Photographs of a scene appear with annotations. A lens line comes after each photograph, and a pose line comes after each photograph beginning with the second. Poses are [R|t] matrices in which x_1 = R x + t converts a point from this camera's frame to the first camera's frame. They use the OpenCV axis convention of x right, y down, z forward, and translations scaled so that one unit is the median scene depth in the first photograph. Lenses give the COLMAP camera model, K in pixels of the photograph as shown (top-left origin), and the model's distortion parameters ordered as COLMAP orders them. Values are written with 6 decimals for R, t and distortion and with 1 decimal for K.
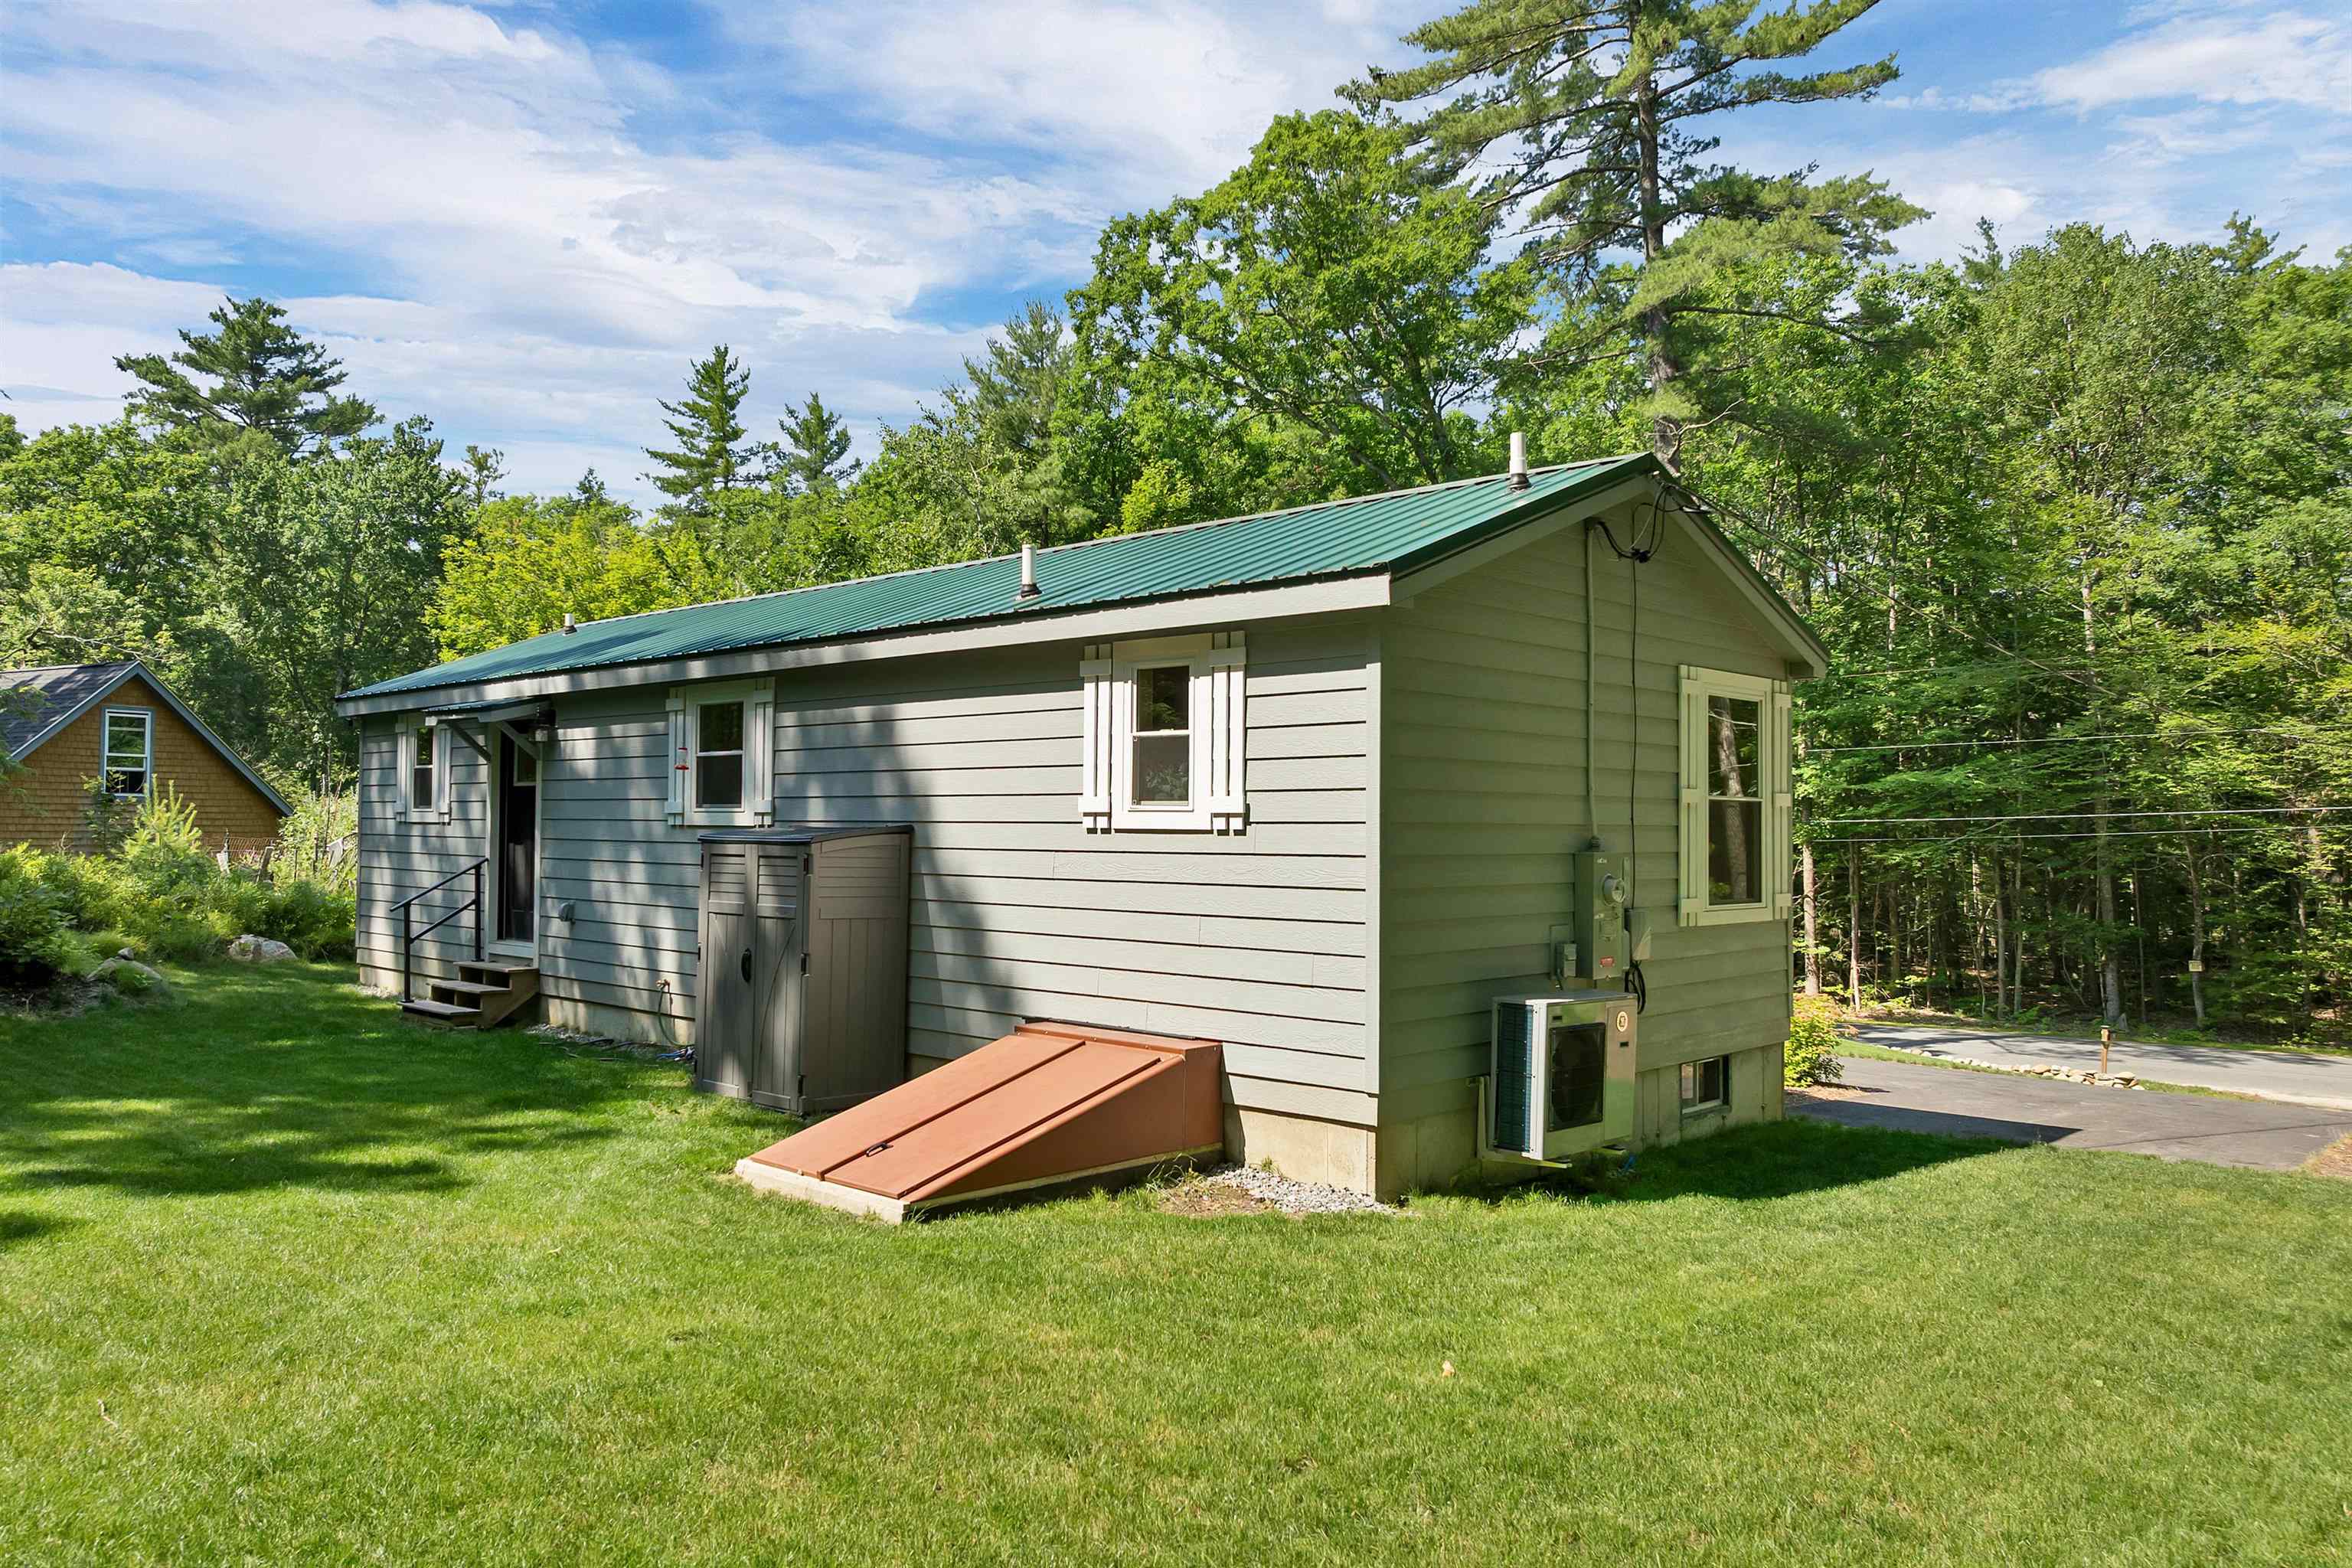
lens RADIAL K [[1668.7, 0, 1176.0], [0, 1668.7, 784.0], [0, 0, 1]] dist [-0.047573, 0.001209]
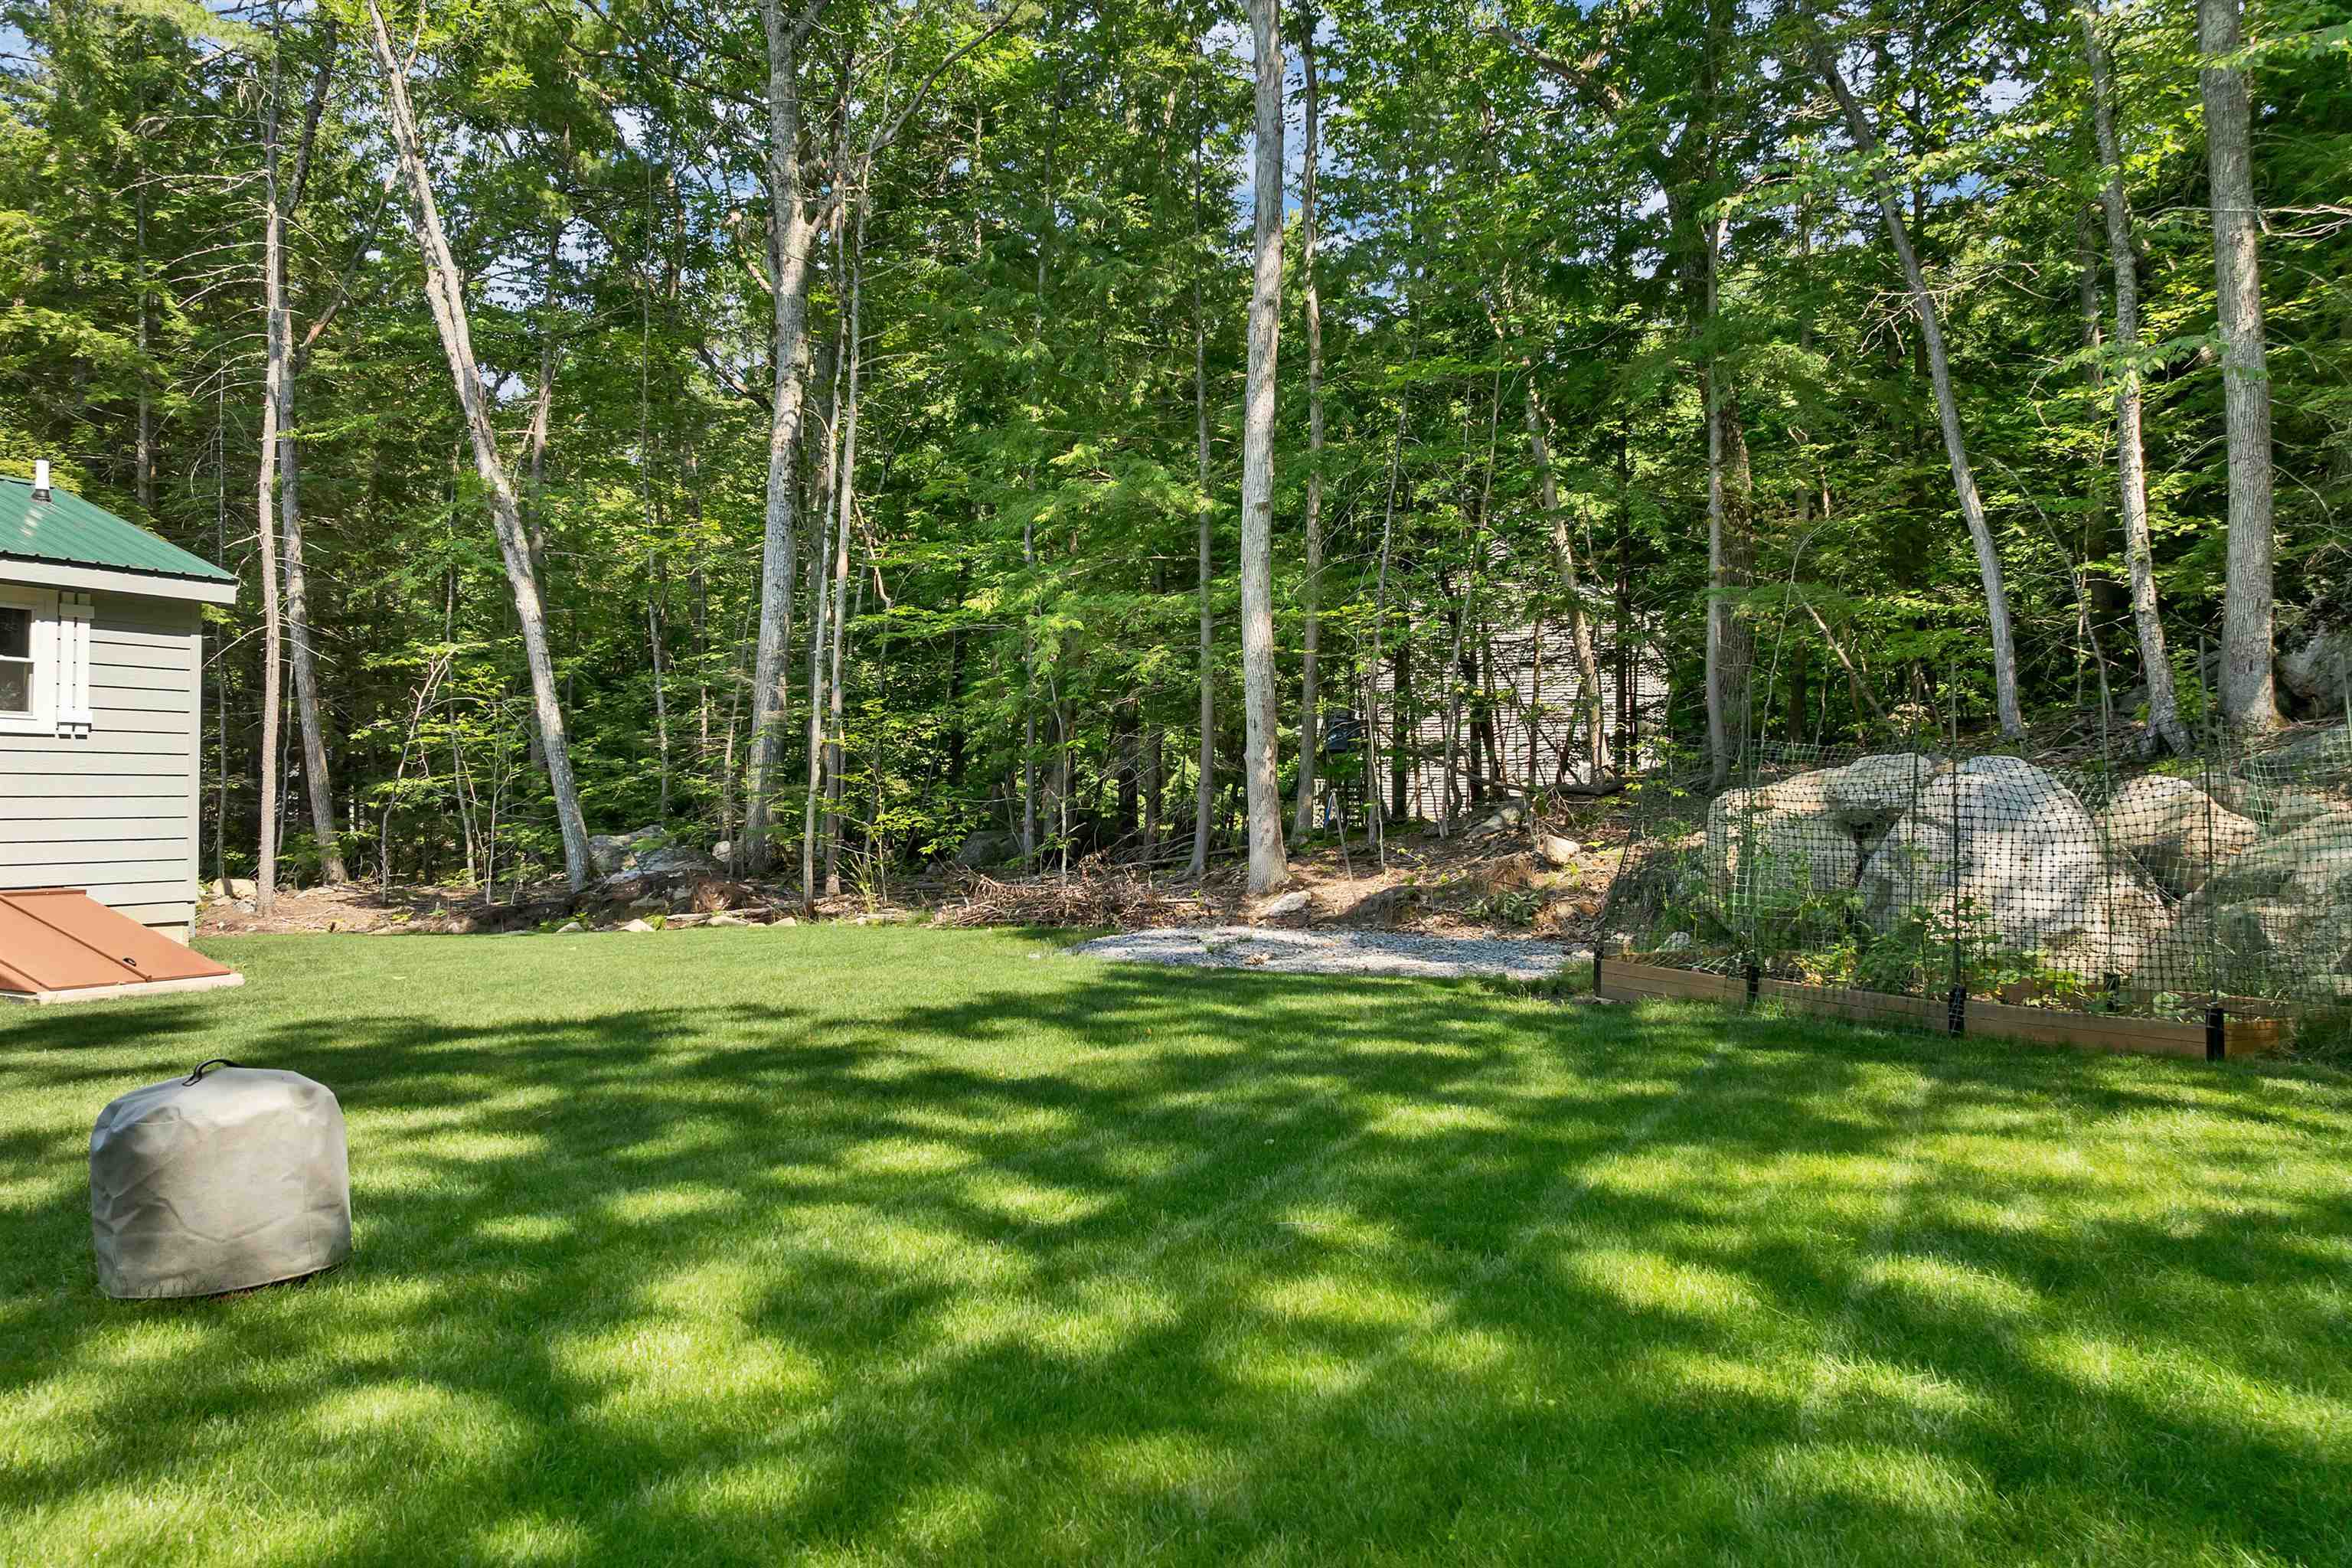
lens RADIAL K [[1718.5, 0, 1188.3], [0, 1718.5, 780.6], [0, 0, 1]] dist [-0.036079, 0.001678]
pose [[-0.280695, 0.002056, 0.959795, -1.518385], [-0.031315, 0.999446, -0.011299, 0.050194], [-0.959286, -0.033227, -0.280475, 0.471461]]
